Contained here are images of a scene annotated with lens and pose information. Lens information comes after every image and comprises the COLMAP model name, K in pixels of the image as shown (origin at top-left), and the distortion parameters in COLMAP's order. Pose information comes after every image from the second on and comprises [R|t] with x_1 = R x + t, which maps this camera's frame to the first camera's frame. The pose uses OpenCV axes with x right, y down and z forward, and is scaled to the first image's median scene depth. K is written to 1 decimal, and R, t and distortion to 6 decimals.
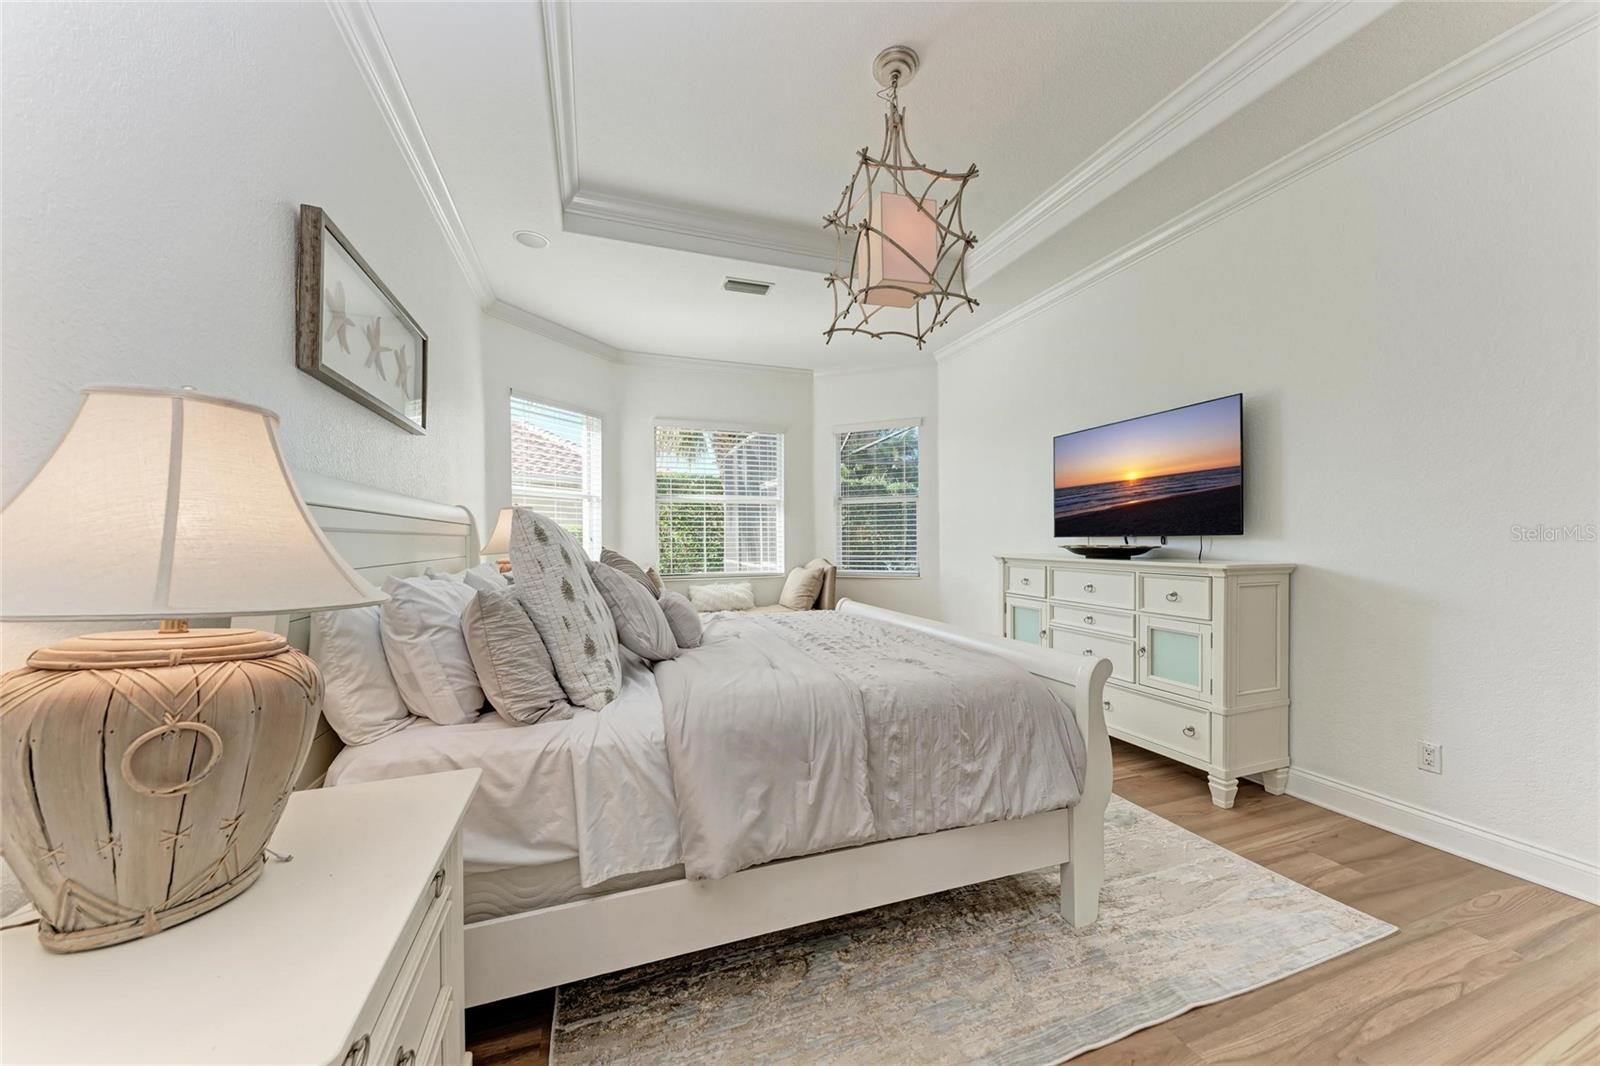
lens RADIAL K [[570.2, 0, 806.4], [0, 570.2, 544.6], [0, 0, 1]] dist [0.007502, -0.000362]
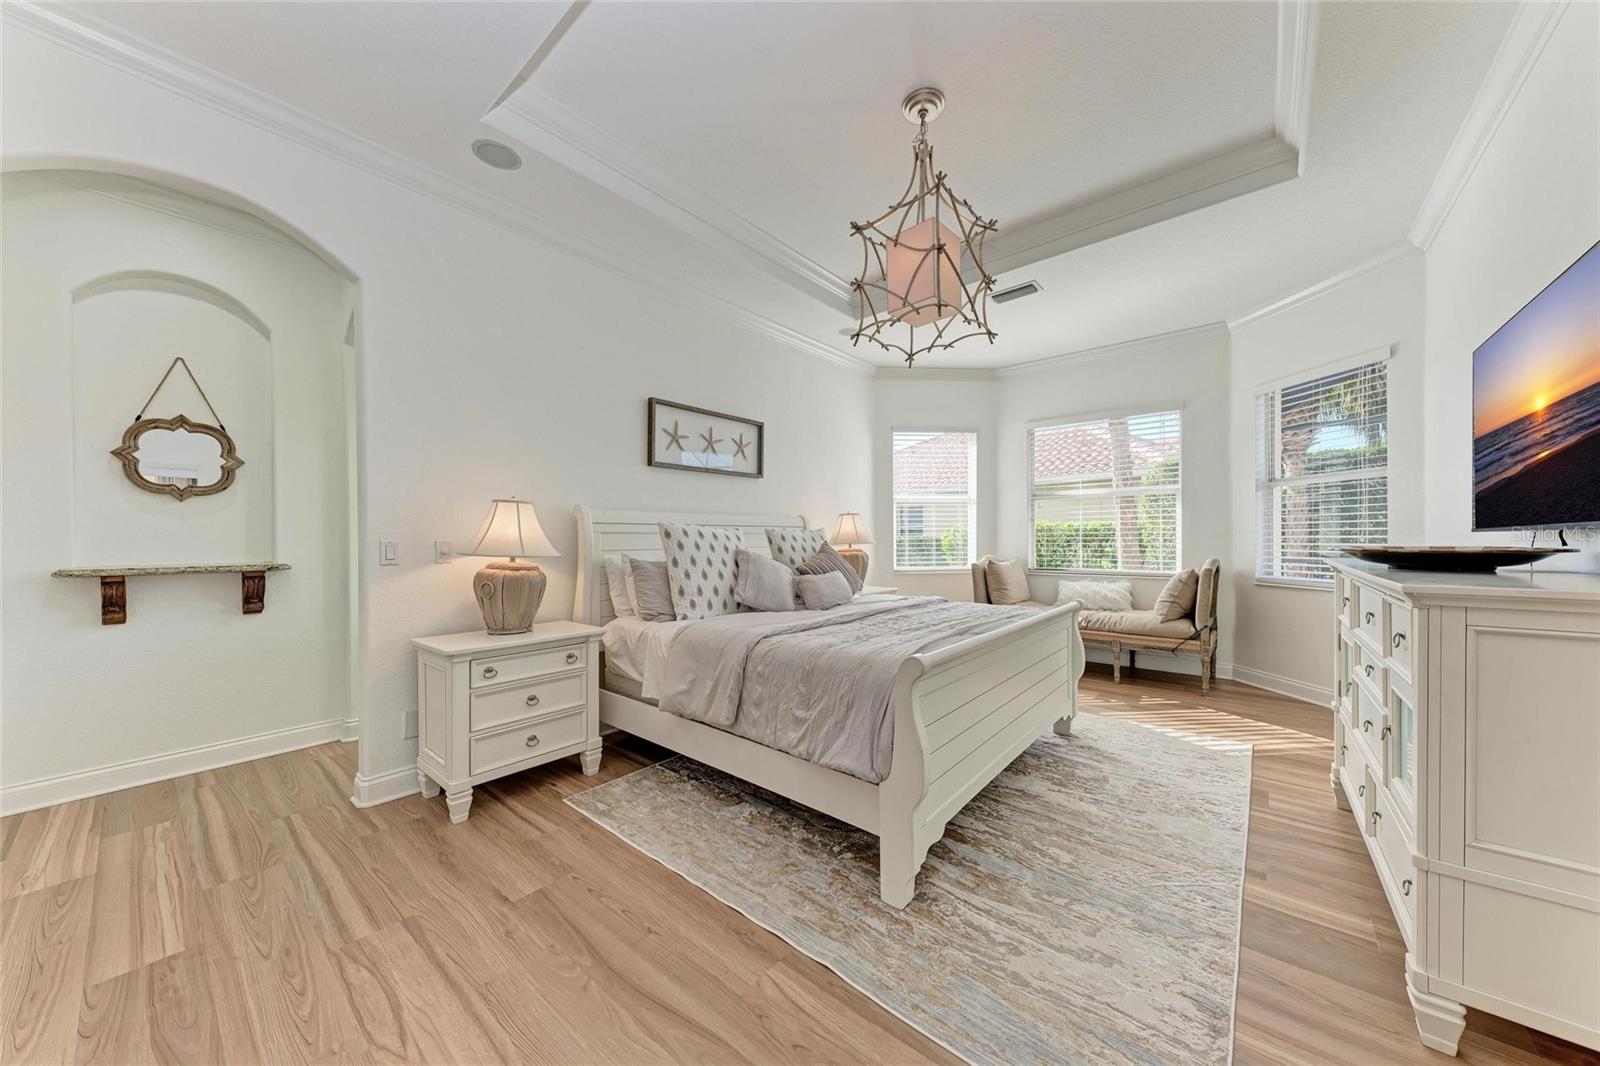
lens RADIAL K [[544.4, 0, 792.4], [0, 544.4, 537.8], [0, 0, 1]] dist [0.001332, -0.000930]
pose [[0.477022, -0.004555, -0.878880, 0.882894], [0.002010, 0.999990, -0.004092, -0.001691], [0.878889, 0.000186, 0.477026, 0.256557]]
